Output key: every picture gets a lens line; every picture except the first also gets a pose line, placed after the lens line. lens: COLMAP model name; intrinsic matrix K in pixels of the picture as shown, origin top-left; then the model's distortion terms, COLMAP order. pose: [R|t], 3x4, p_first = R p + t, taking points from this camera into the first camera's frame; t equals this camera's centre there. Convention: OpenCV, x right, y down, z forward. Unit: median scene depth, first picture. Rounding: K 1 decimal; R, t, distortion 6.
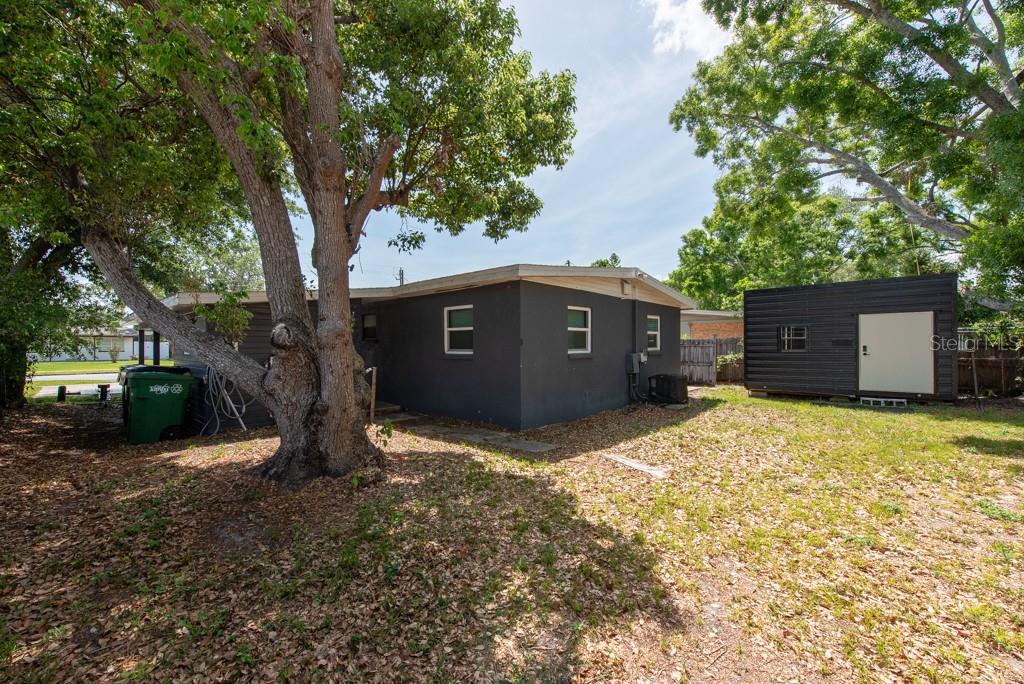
lens RADIAL K [[416.5, 0, 507.0], [0, 416.5, 346.1], [0, 0, 1]] dist [0.011942, -0.000290]
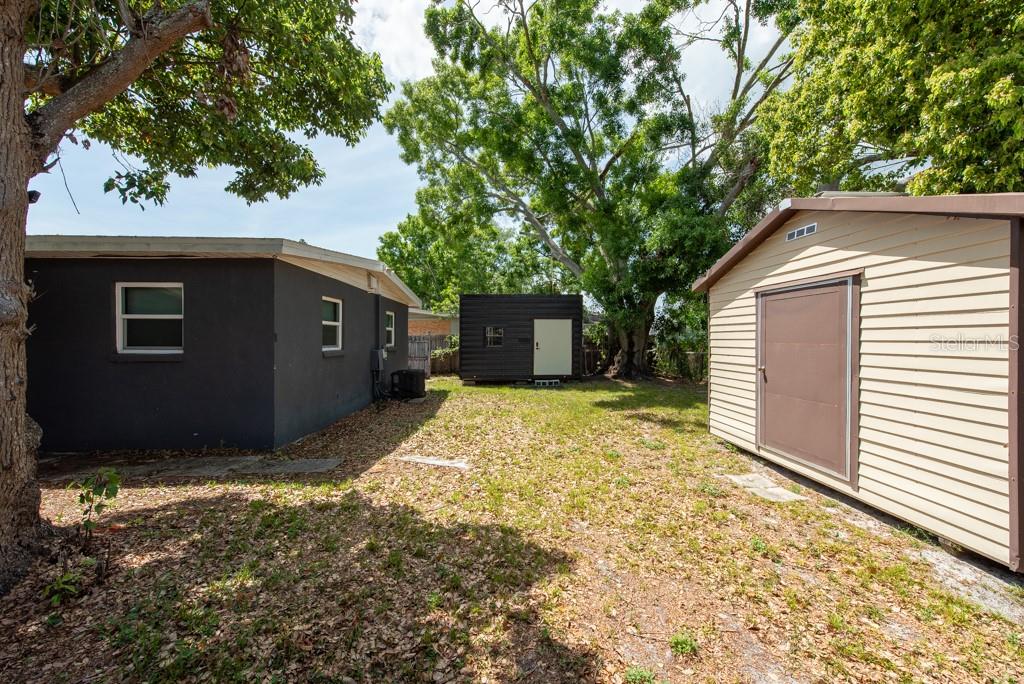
lens RADIAL K [[413.4, 0, 512.0], [0, 413.4, 342.0], [0, 0, 1]] dist [0.011110, -0.000349]
pose [[0.720642, 0.002738, 0.693302, -0.158559], [-0.004552, 0.999989, 0.000783, -0.003016], [-0.693293, -0.003720, 0.720646, 0.100788]]
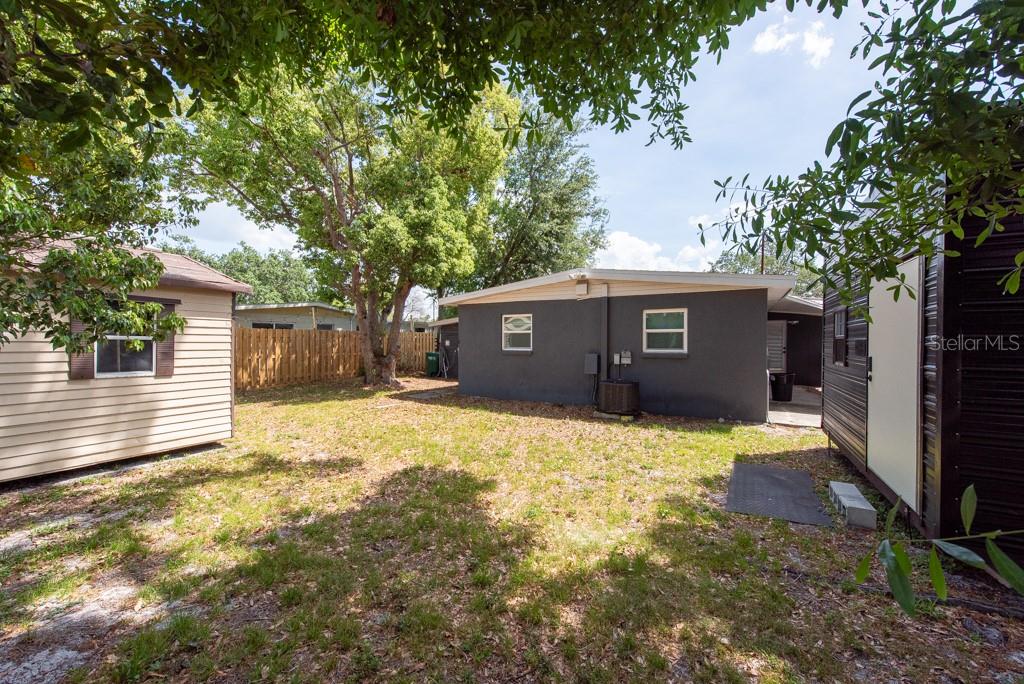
lens RADIAL K [[402.2, 0, 511.1], [0, 402.2, 342.8], [0, 0, 1]] dist [0.009174, -0.000302]
pose [[0.223407, 0.011559, -0.974657, 1.310957], [-0.006835, 0.999924, 0.010292, -0.017998], [0.974701, 0.004362, 0.223468, 0.674056]]
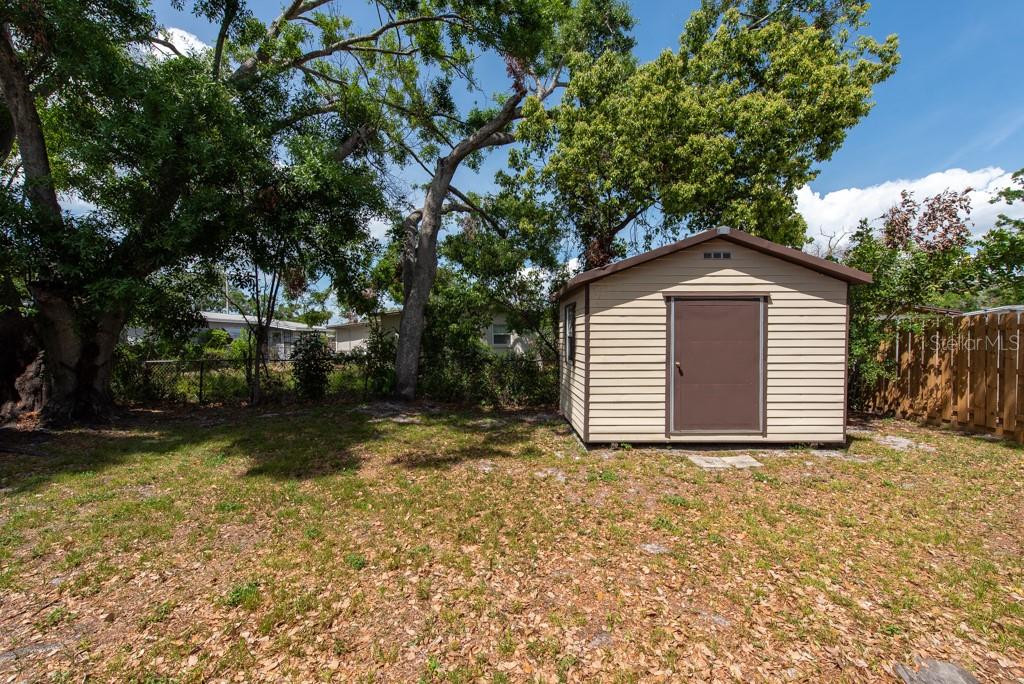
lens RADIAL K [[402.2, 0, 511.1], [0, 402.2, 342.8], [0, 0, 1]] dist [0.009174, -0.000302]
pose [[-0.676522, -0.001730, 0.736420, 0.188683], [0.010009, 0.999883, 0.011544, -0.010627], [-0.736354, 0.015180, -0.676426, 0.870446]]
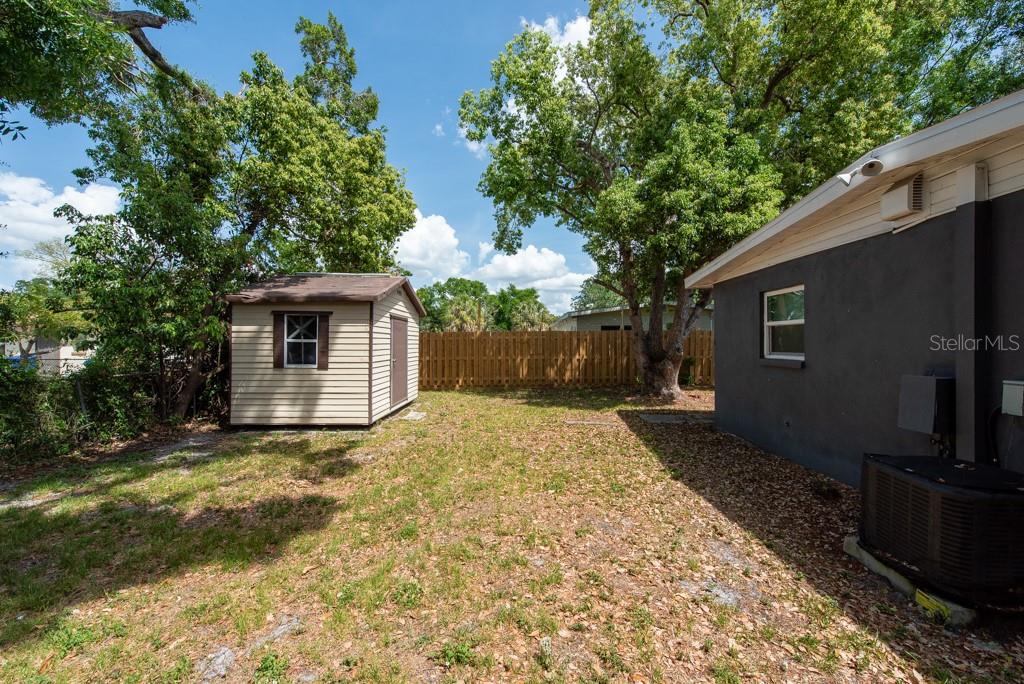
lens RADIAL K [[402.2, 0, 511.1], [0, 402.2, 342.8], [0, 0, 1]] dist [0.009174, -0.000302]
pose [[-0.758627, 0.010043, -0.651447, 0.866946], [0.006313, 0.999948, 0.008063, -0.015630], [0.651494, 0.002004, -0.758651, 1.153200]]
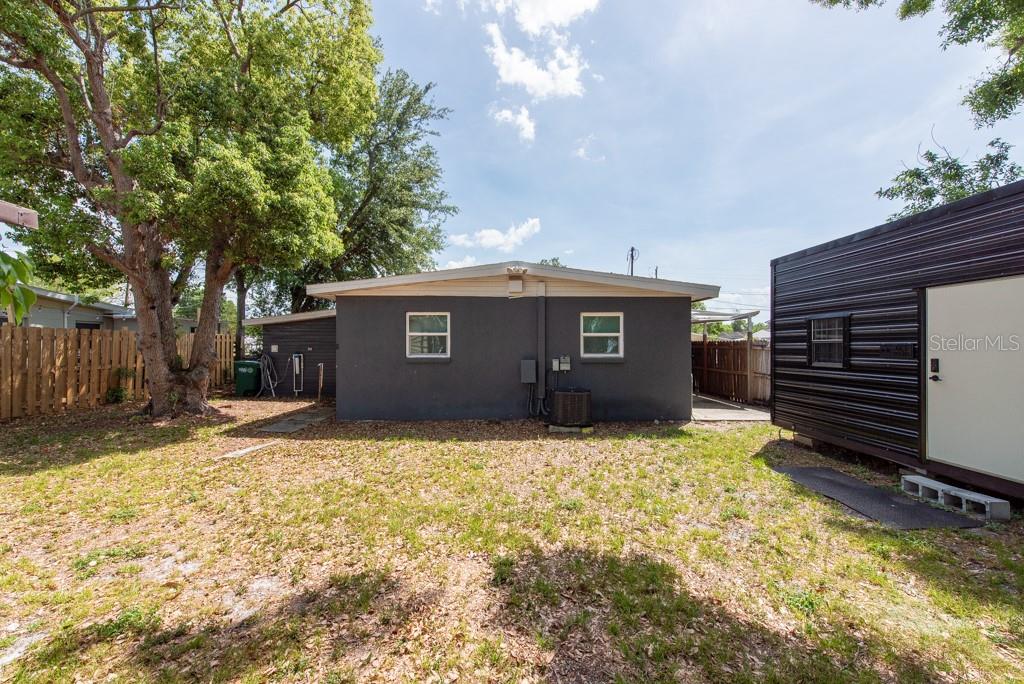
lens RADIAL K [[402.2, 0, 511.1], [0, 402.2, 342.8], [0, 0, 1]] dist [0.009174, -0.000302]
pose [[0.690270, 0.001483, -0.723551, 0.972982], [-0.006538, 0.999970, -0.004188, -0.015157], [0.723523, 0.007622, 0.690259, 0.445761]]
